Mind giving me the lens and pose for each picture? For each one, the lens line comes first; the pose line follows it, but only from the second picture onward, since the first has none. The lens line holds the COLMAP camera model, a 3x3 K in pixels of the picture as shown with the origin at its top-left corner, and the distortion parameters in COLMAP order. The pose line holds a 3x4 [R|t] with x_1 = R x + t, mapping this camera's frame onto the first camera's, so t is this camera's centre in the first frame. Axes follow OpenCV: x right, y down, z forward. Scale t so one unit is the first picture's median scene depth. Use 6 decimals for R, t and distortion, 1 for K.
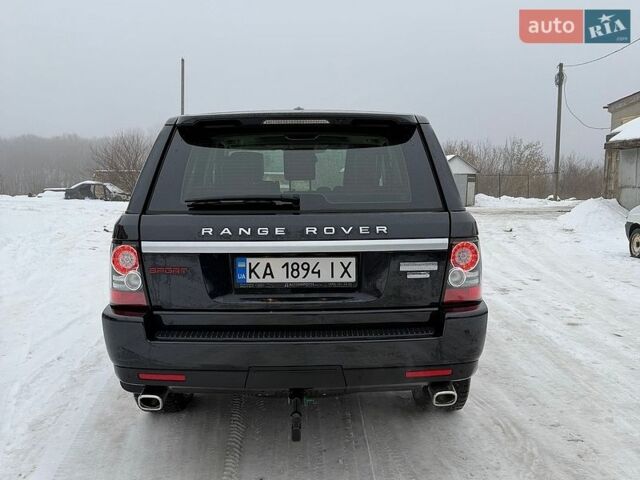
lens RADIAL K [[617.3, 0, 320.0], [0, 617.3, 240.0], [0, 0, 1]] dist [0.041897, -0.008581]
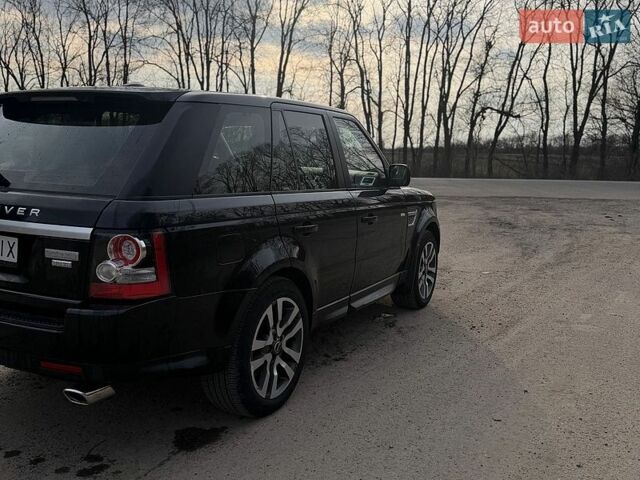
lens RADIAL K [[617.3, 0, 320.0], [0, 617.3, 240.0], [0, 0, 1]] dist [0.041897, -0.008581]
pose [[0.878558, 0.107411, -0.465402, 0.942693], [-0.086932, 0.994071, 0.065319, -0.075687], [0.469658, -0.016928, 0.882686, 0.344197]]
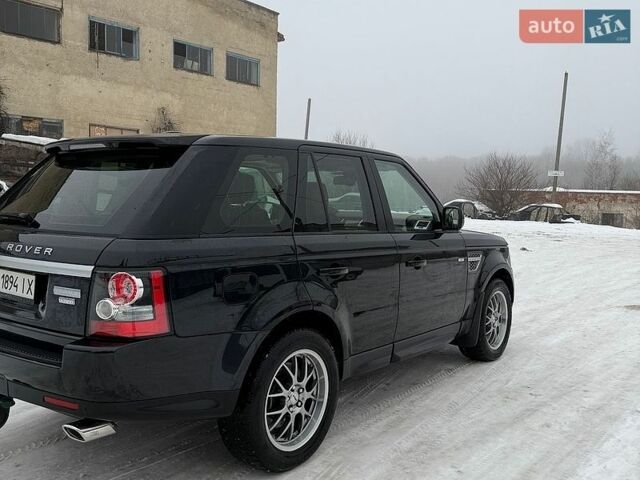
lens RADIAL K [[617.3, 0, 320.0], [0, 617.3, 240.0], [0, 0, 1]] dist [0.041897, -0.008581]
pose [[0.780934, 0.068944, -0.620797, 1.071886], [-0.087509, 0.996164, 0.000550, -0.074184], [0.618453, 0.053896, 0.783971, 0.469352]]
